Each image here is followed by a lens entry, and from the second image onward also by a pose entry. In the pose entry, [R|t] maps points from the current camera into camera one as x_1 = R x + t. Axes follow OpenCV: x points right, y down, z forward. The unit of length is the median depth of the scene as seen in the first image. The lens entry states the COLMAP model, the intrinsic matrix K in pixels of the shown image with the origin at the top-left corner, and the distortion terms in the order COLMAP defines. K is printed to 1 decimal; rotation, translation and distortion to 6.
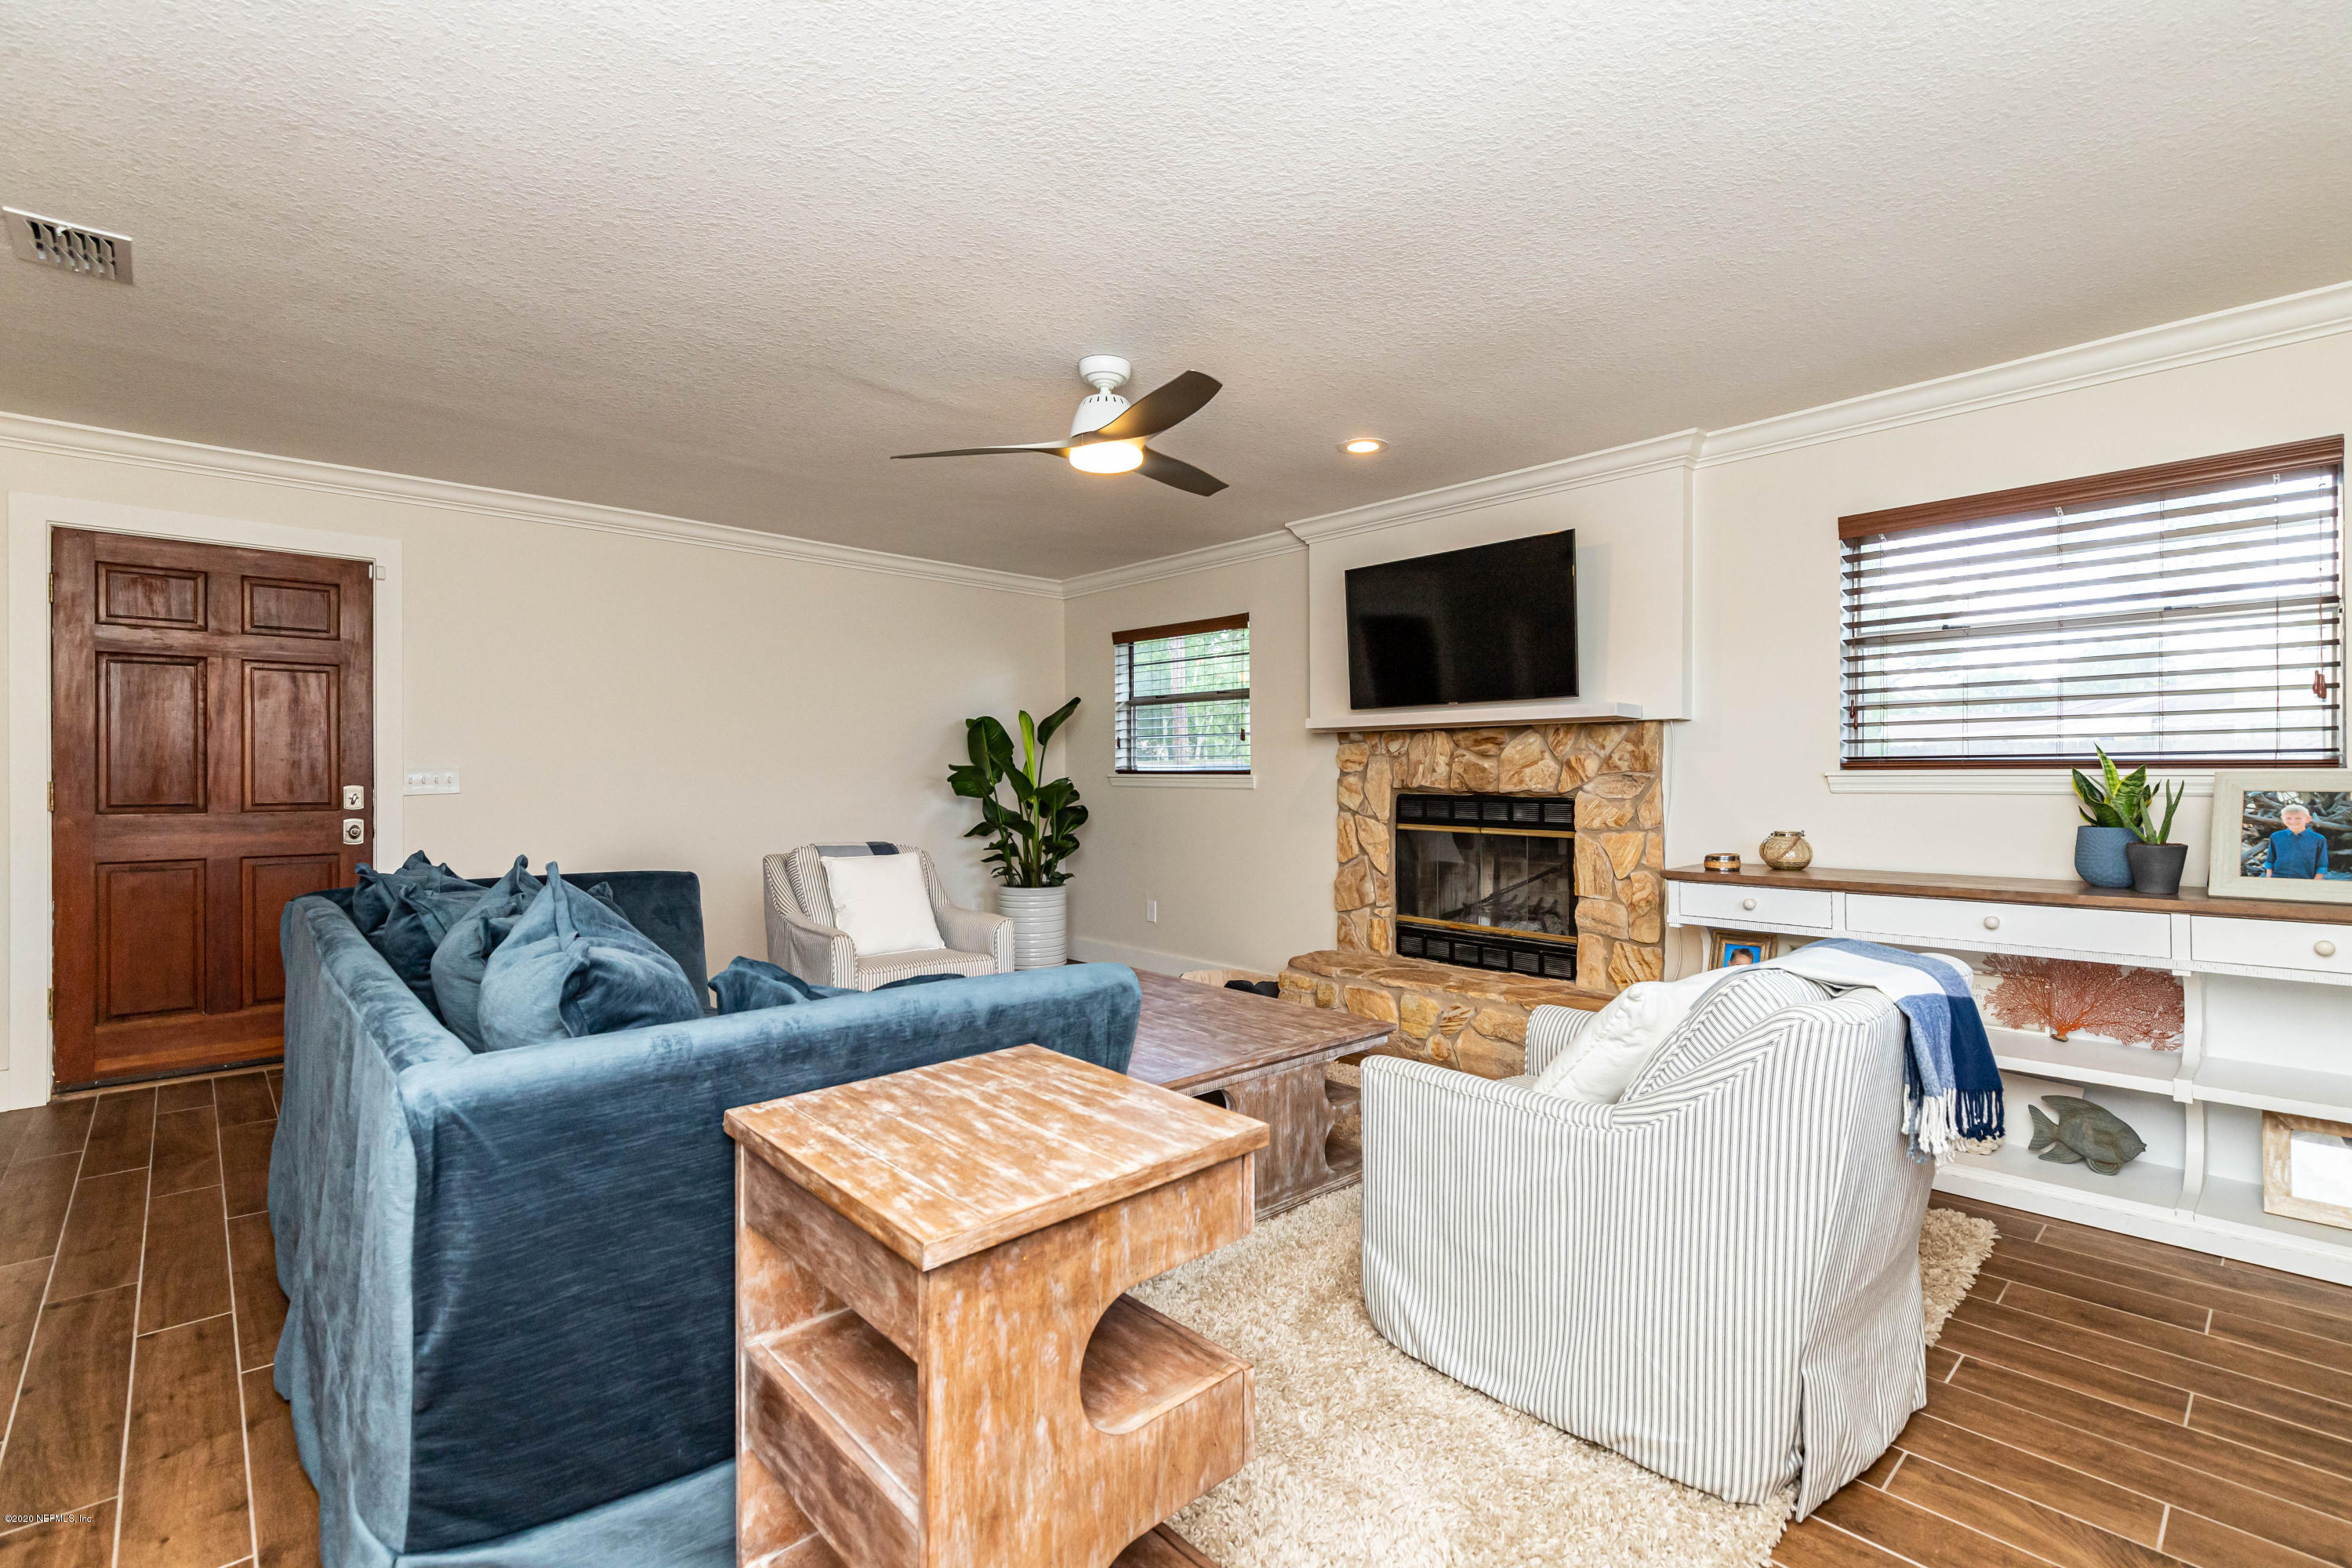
lens RADIAL K [[1048.4, 0, 1201.6], [0, 1048.4, 770.8], [0, 0, 1]] dist [0.006908, 0.000359]
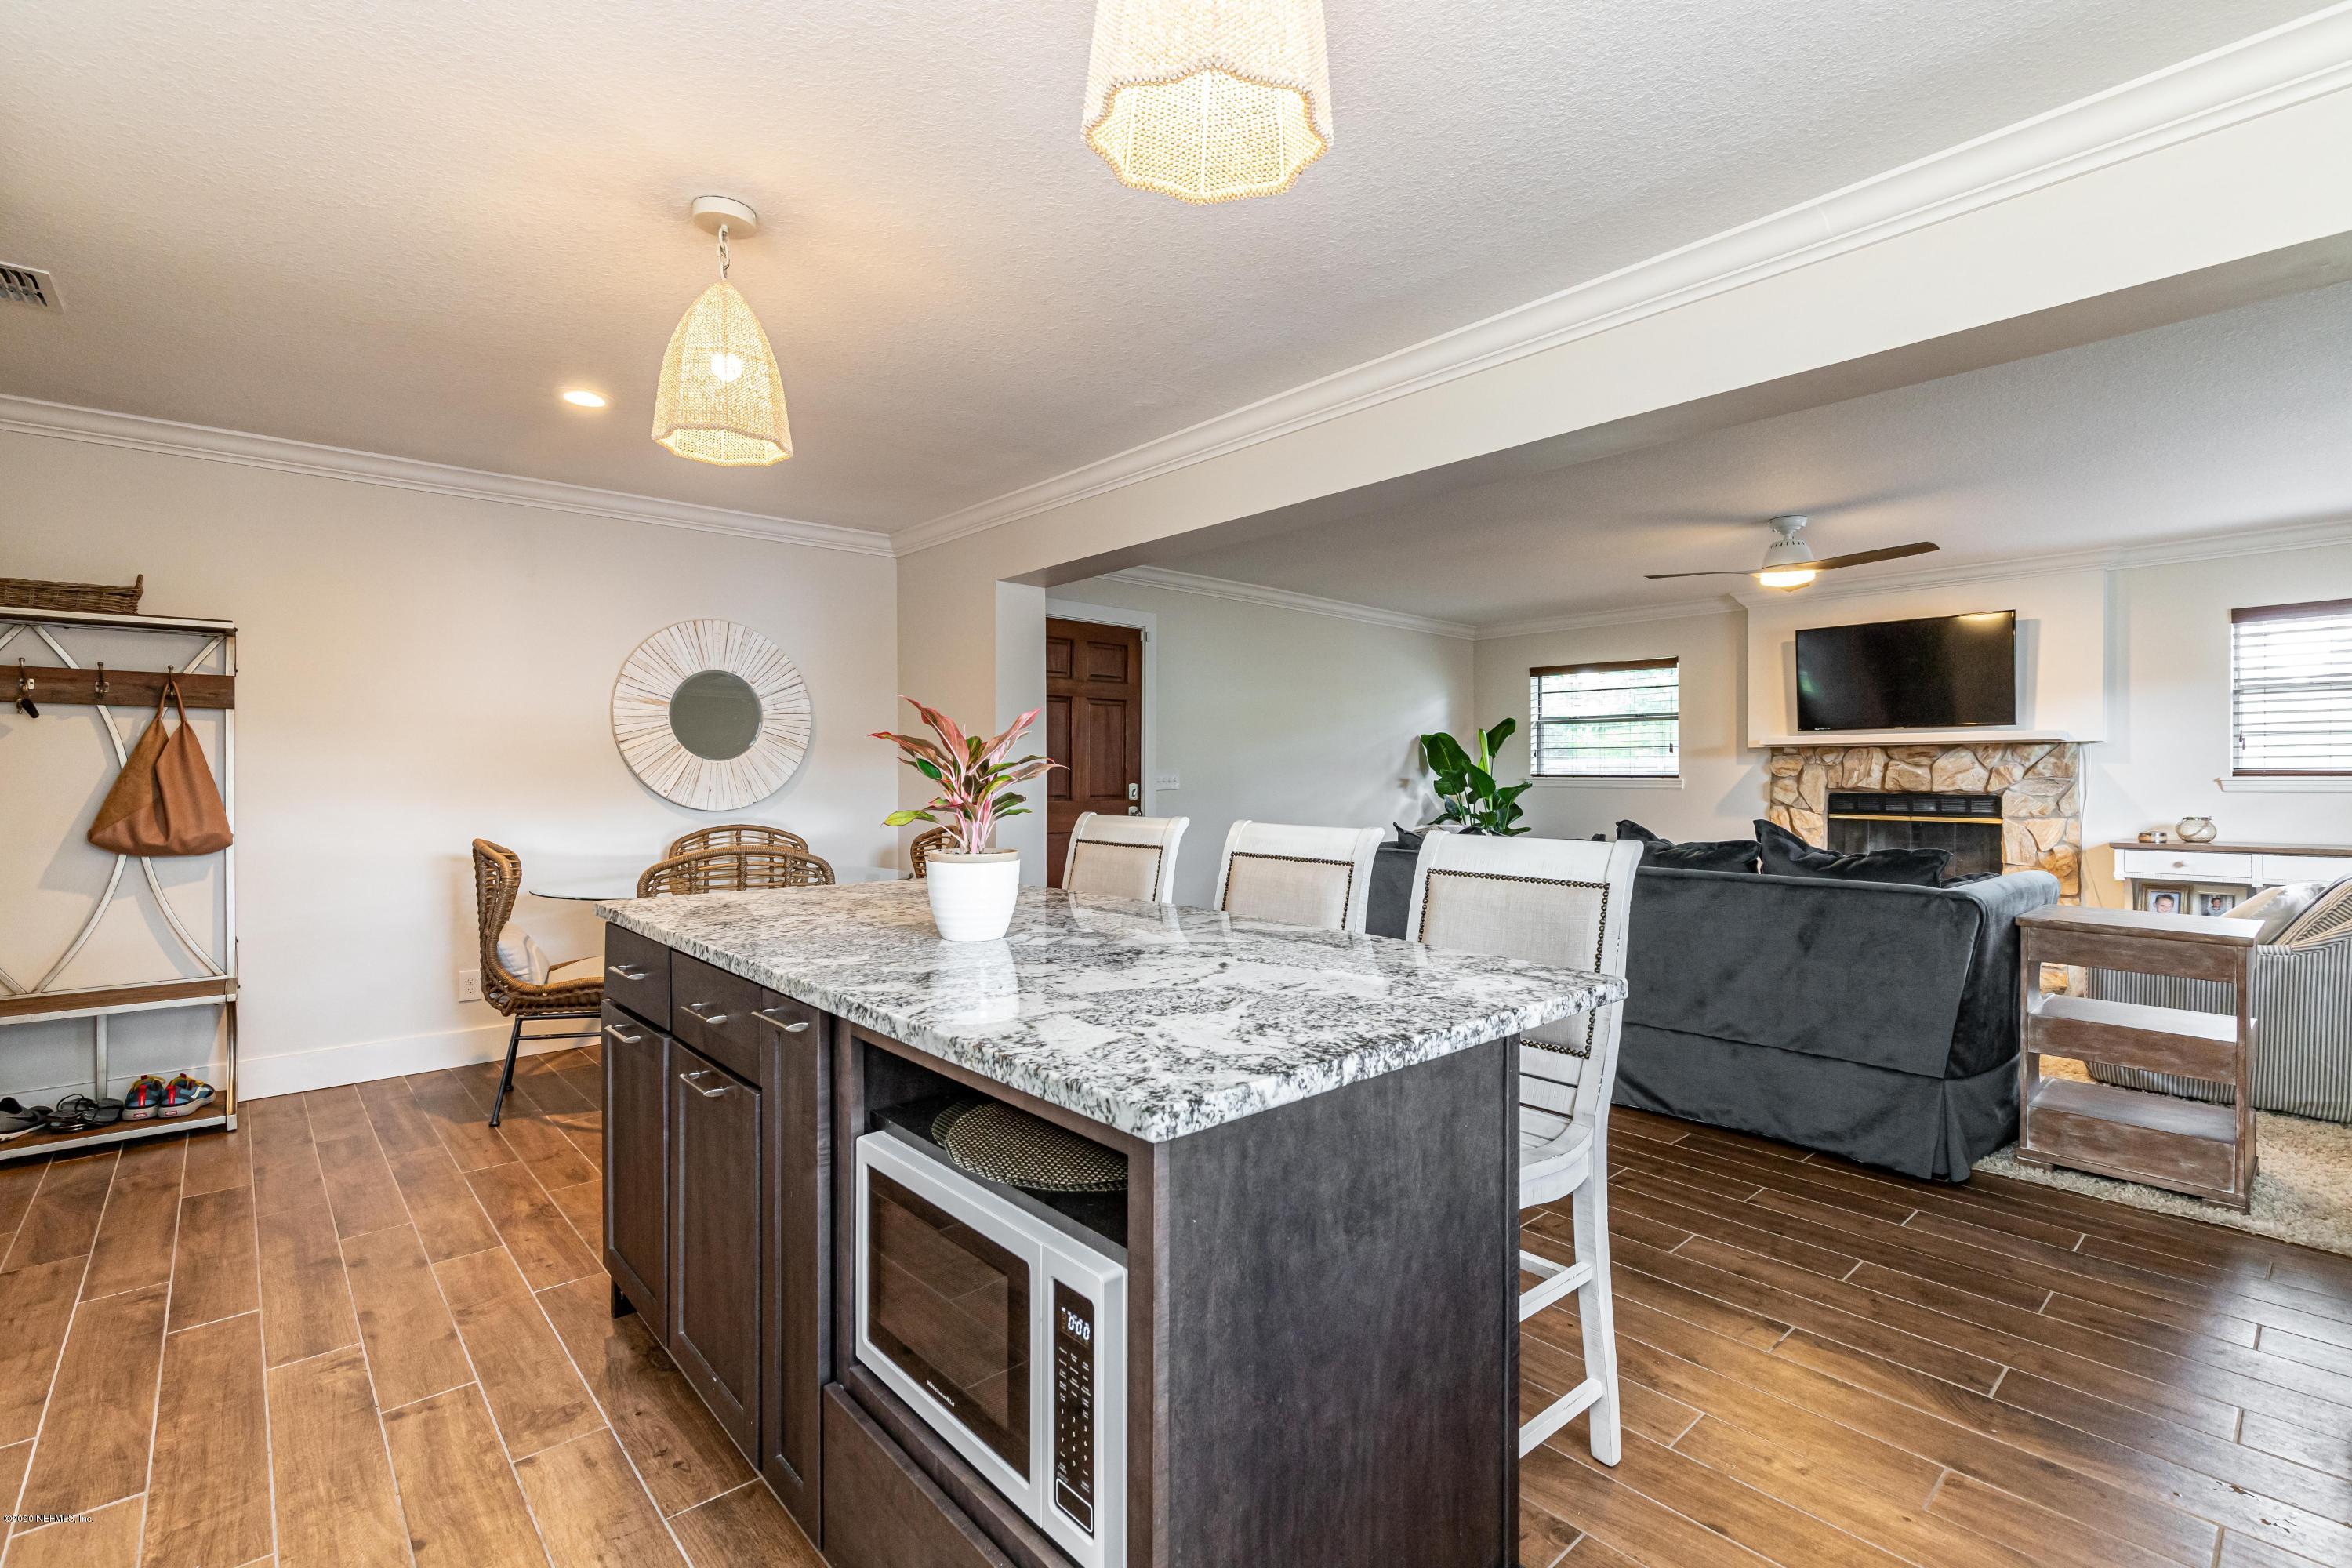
lens RADIAL K [[1078.0, 0, 1173.5], [0, 1078.0, 778.1], [0, 0, 1]] dist [0.000521, -0.000227]
pose [[0.999385, 0.003853, -0.034845, -0.675426], [-0.003771, 0.999990, 0.002404, 0.002832], [0.034853, -0.002271, 0.999390, -0.475741]]
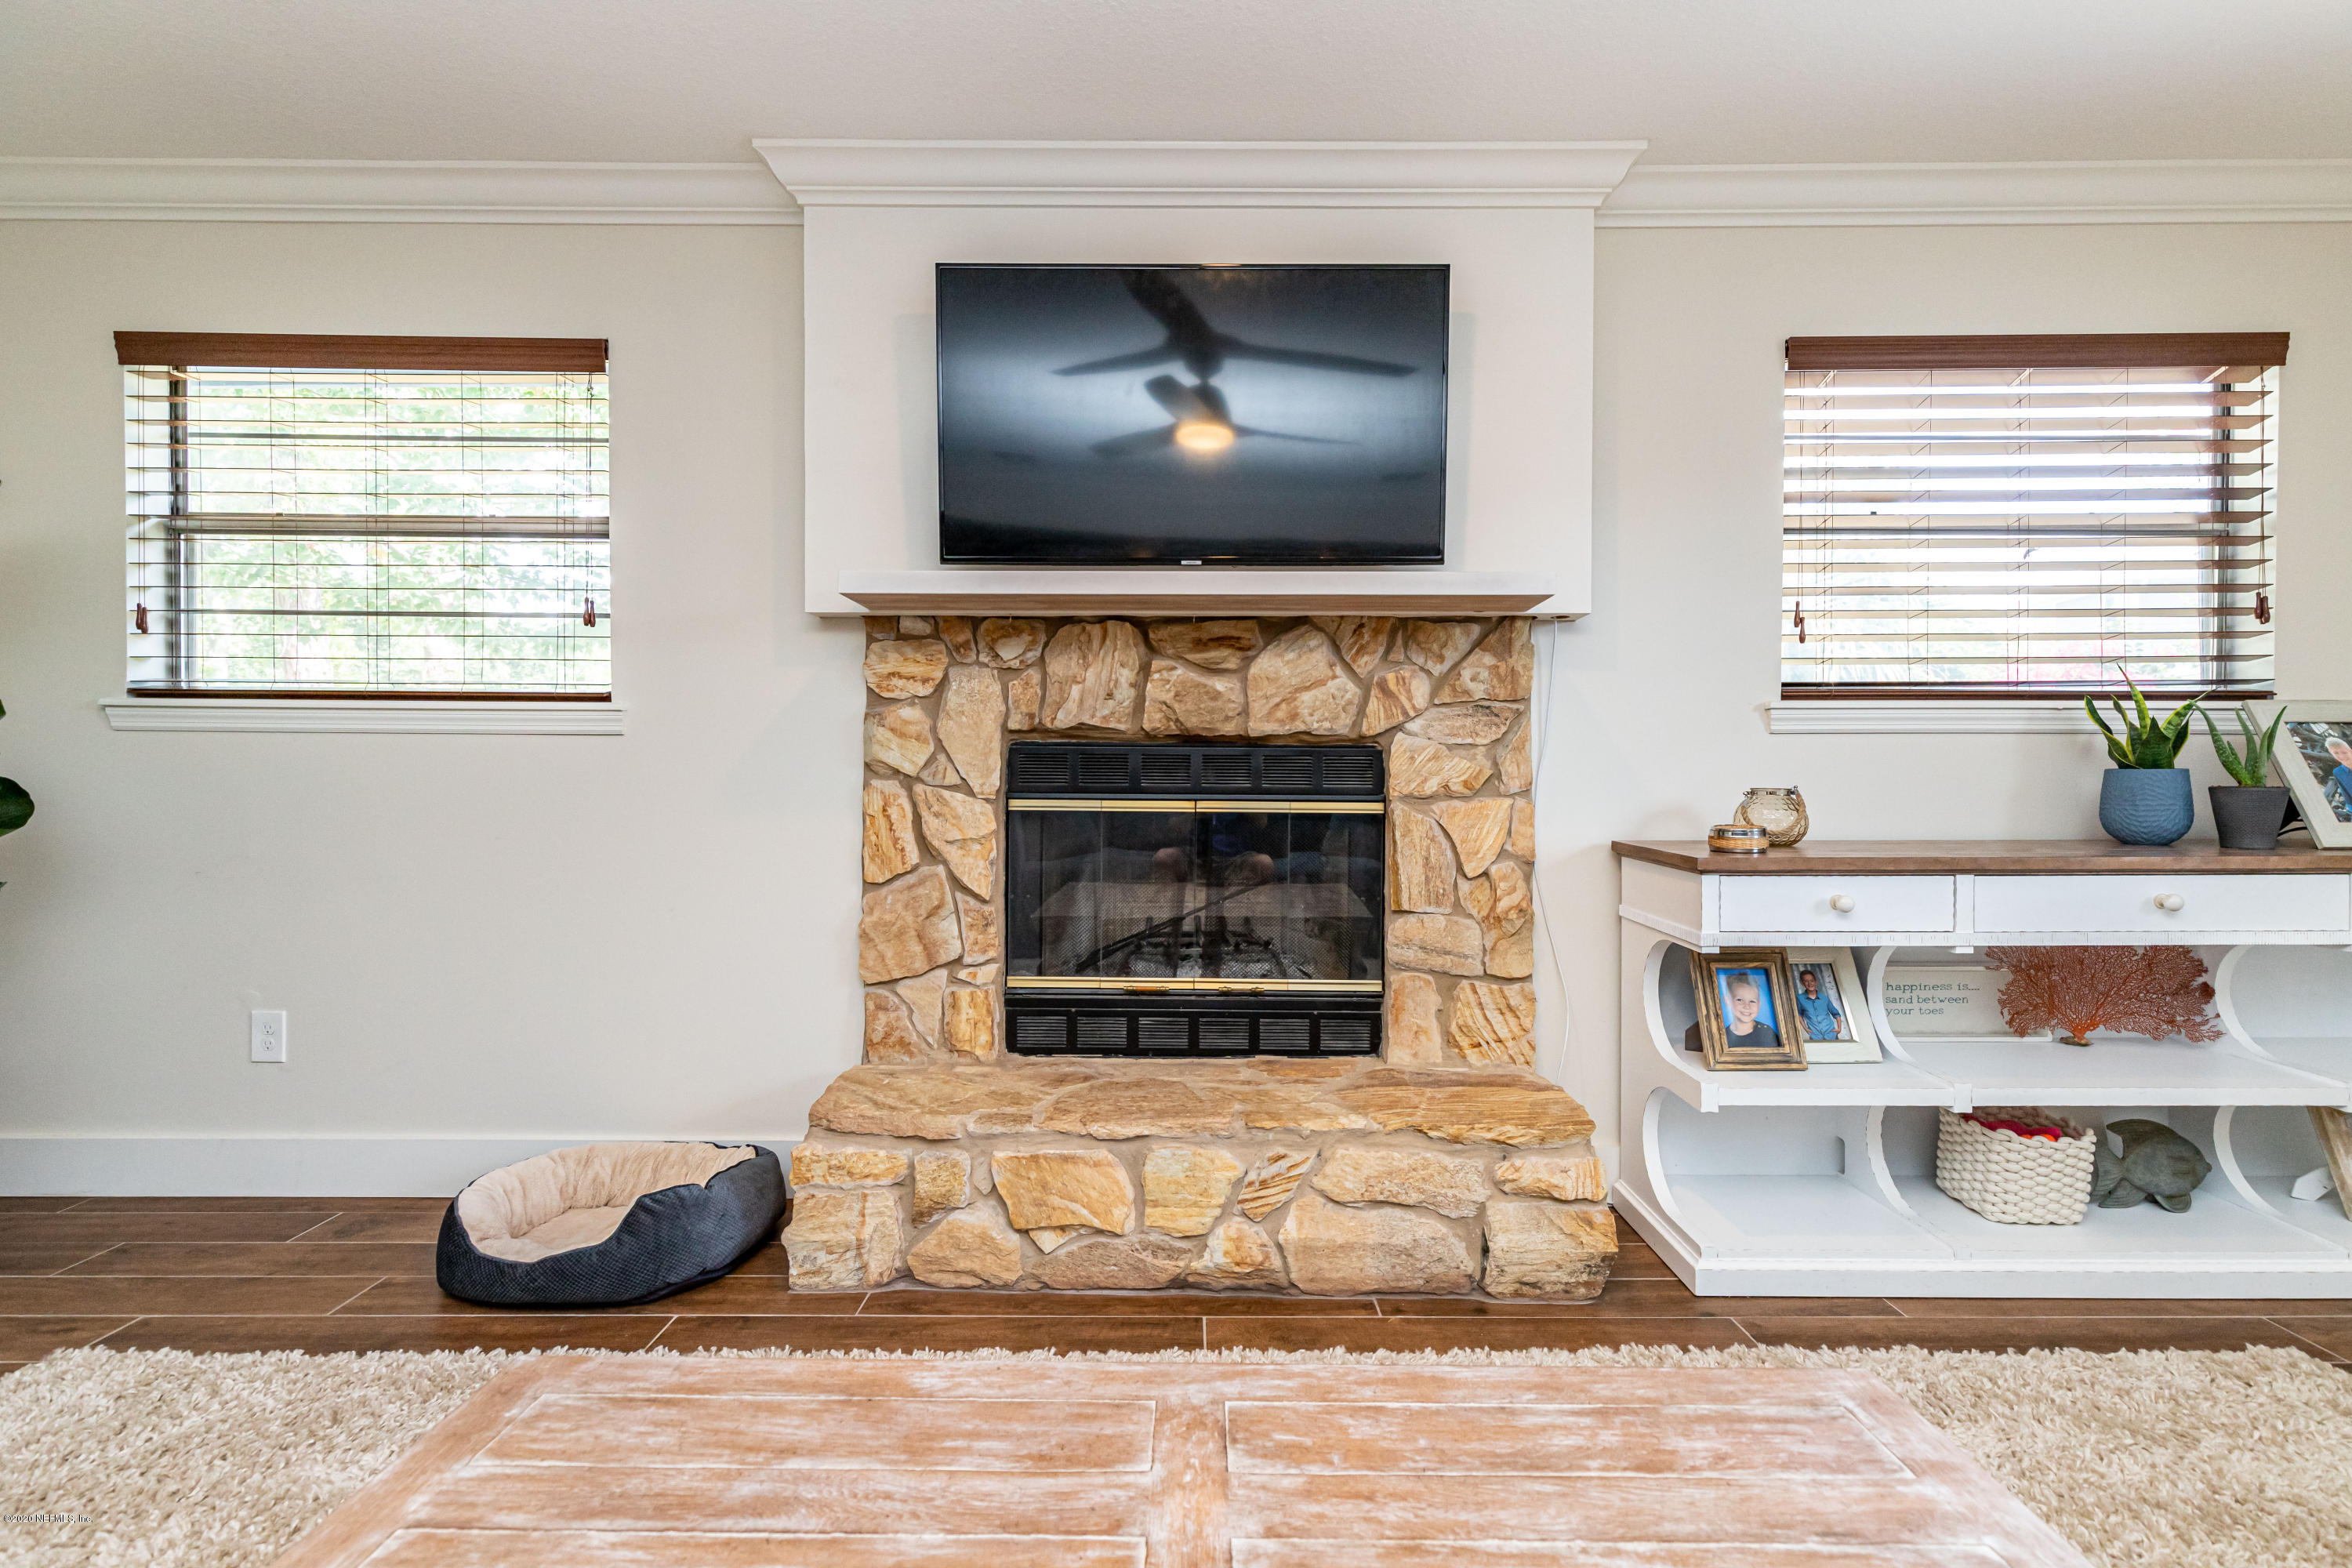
lens RADIAL K [[1048.4, 0, 1201.6], [0, 1048.4, 770.8], [0, 0, 1]] dist [0.006908, 0.000359]
pose [[0.684694, 0.003817, 0.728821, -0.134836], [-0.008244, 0.999963, 0.002508, 0.037280], [-0.728784, -0.007726, 0.684700, 0.630056]]
